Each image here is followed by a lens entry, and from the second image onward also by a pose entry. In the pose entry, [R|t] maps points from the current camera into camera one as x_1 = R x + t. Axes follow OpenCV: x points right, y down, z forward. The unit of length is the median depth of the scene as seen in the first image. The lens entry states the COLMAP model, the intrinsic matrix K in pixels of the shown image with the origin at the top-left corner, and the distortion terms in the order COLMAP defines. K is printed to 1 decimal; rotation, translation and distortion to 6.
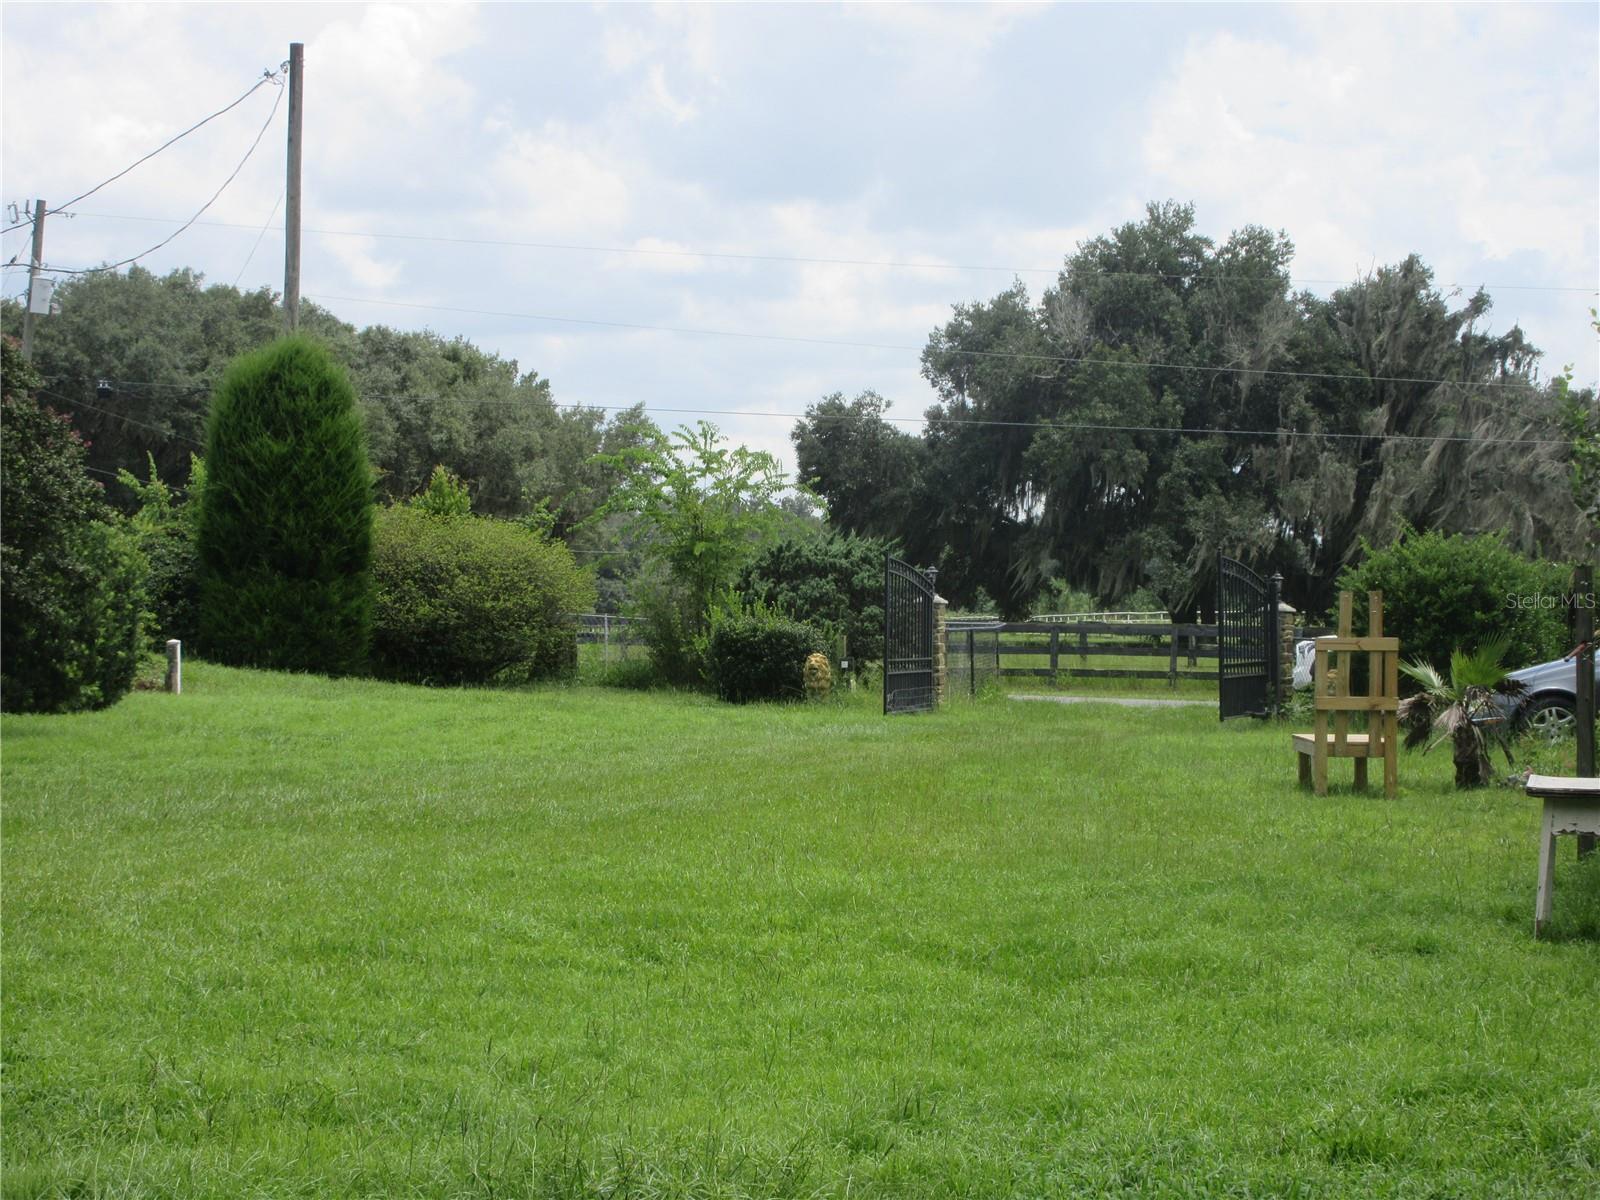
lens RADIAL K [[942.2, 0, 800.1], [0, 942.2, 602.7], [0, 0, 1]] dist [0.000024, 0.000002]
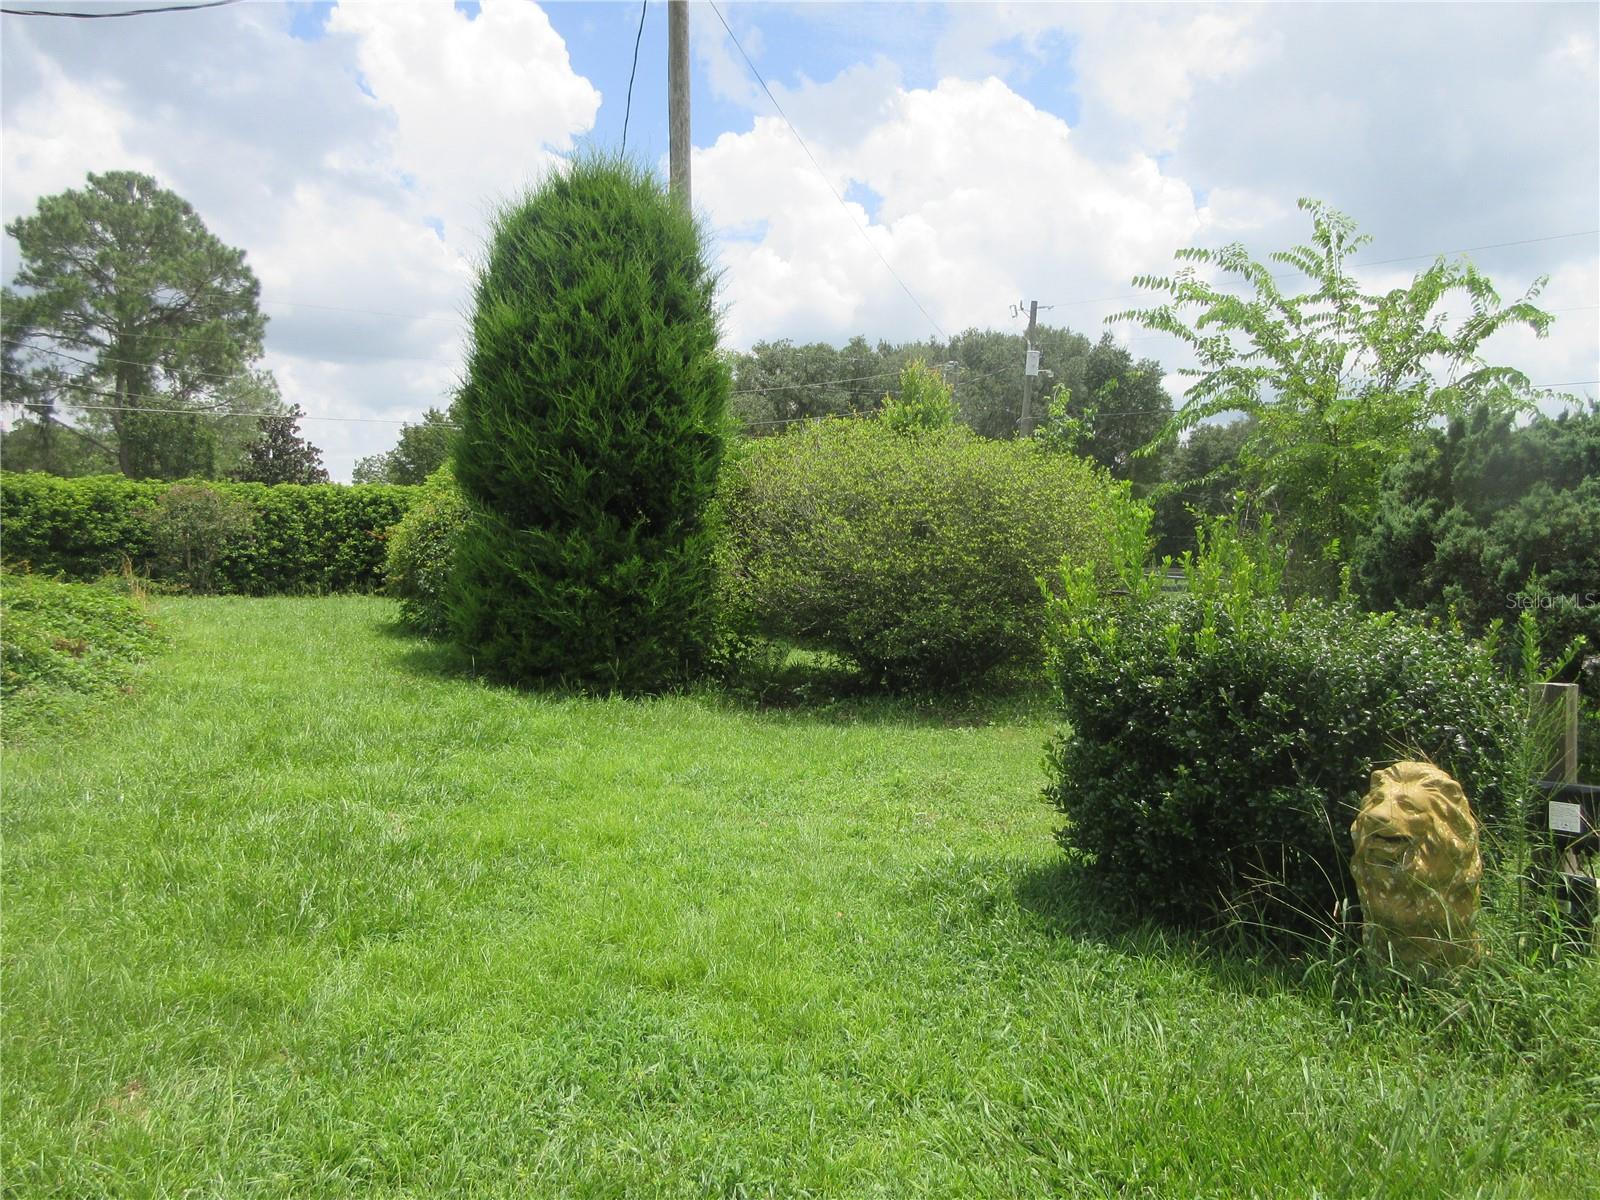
lens RADIAL K [[1173.9, 0, 773.3], [0, 1173.9, 567.7], [0, 0, 1]] dist [0.000336, 0.001993]
pose [[0.814109, -0.018879, -0.580405, 0.046278], [0.019281, 0.999799, -0.005477, 0.003707], [0.580392, -0.006732, 0.814309, 0.539808]]
